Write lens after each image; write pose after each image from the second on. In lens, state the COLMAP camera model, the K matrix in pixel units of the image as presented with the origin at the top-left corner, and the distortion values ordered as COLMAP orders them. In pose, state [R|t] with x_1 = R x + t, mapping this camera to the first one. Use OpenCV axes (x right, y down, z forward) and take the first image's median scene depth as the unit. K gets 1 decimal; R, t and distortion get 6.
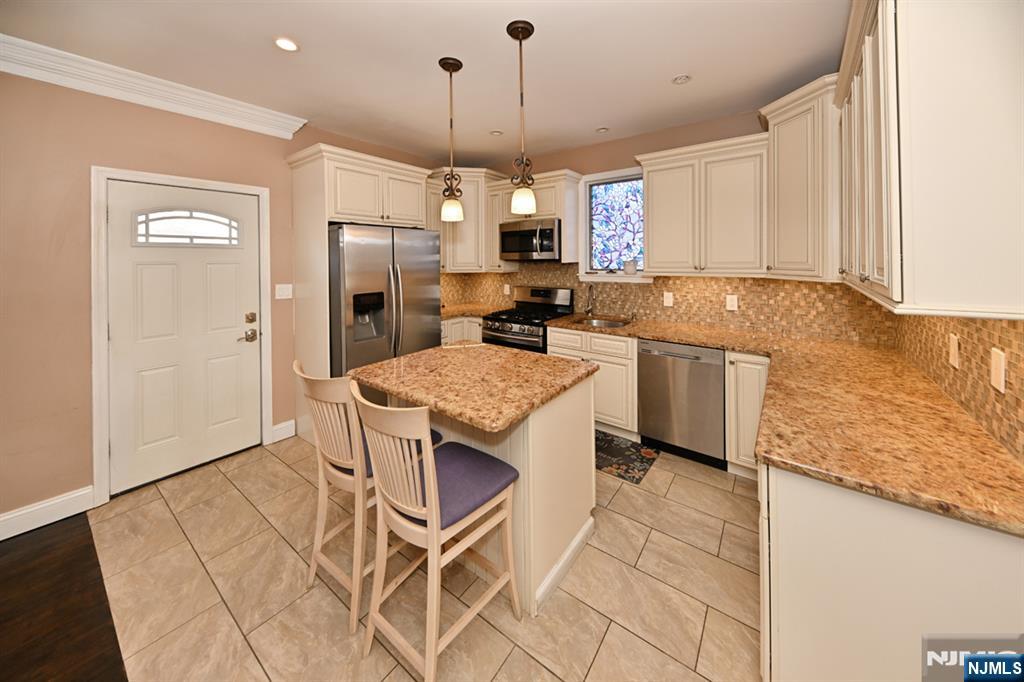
lens RADIAL K [[359.8, 0, 513.4], [0, 359.8, 294.2], [0, 0, 1]] dist [0.011214, -0.000047]
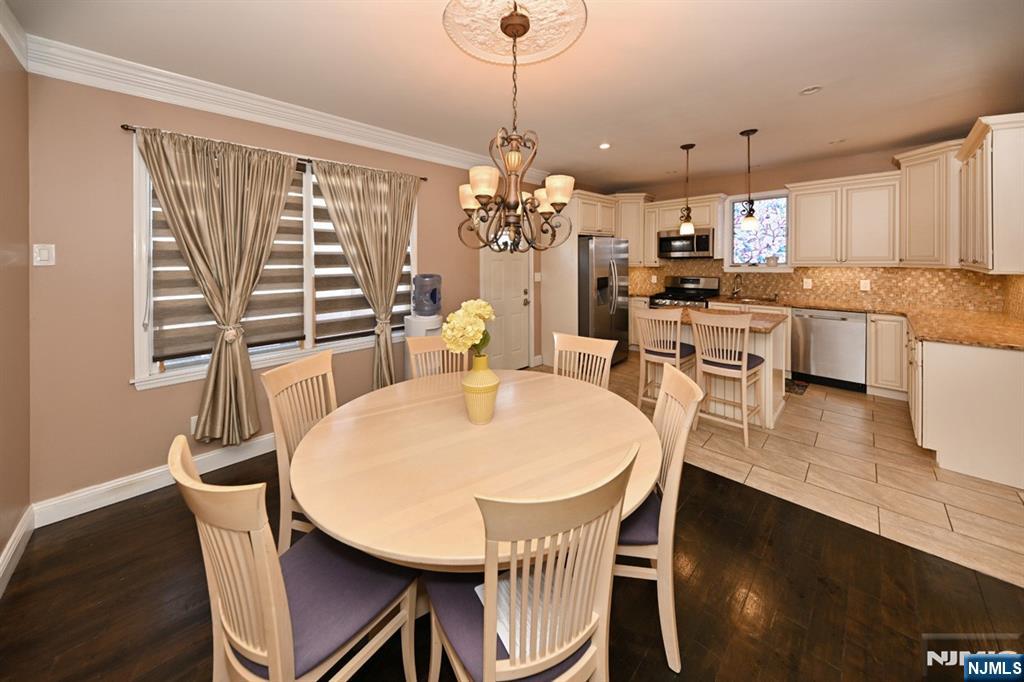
lens RADIAL K [[351.9, 0, 472.4], [0, 351.9, 293.2], [0, 0, 1]] dist [0.000762, -0.001583]
pose [[0.979315, 0.012021, -0.201985, -0.579507], [-0.012674, 0.999918, -0.001939, 0.070545], [0.201945, 0.004459, 0.979387, -0.615725]]
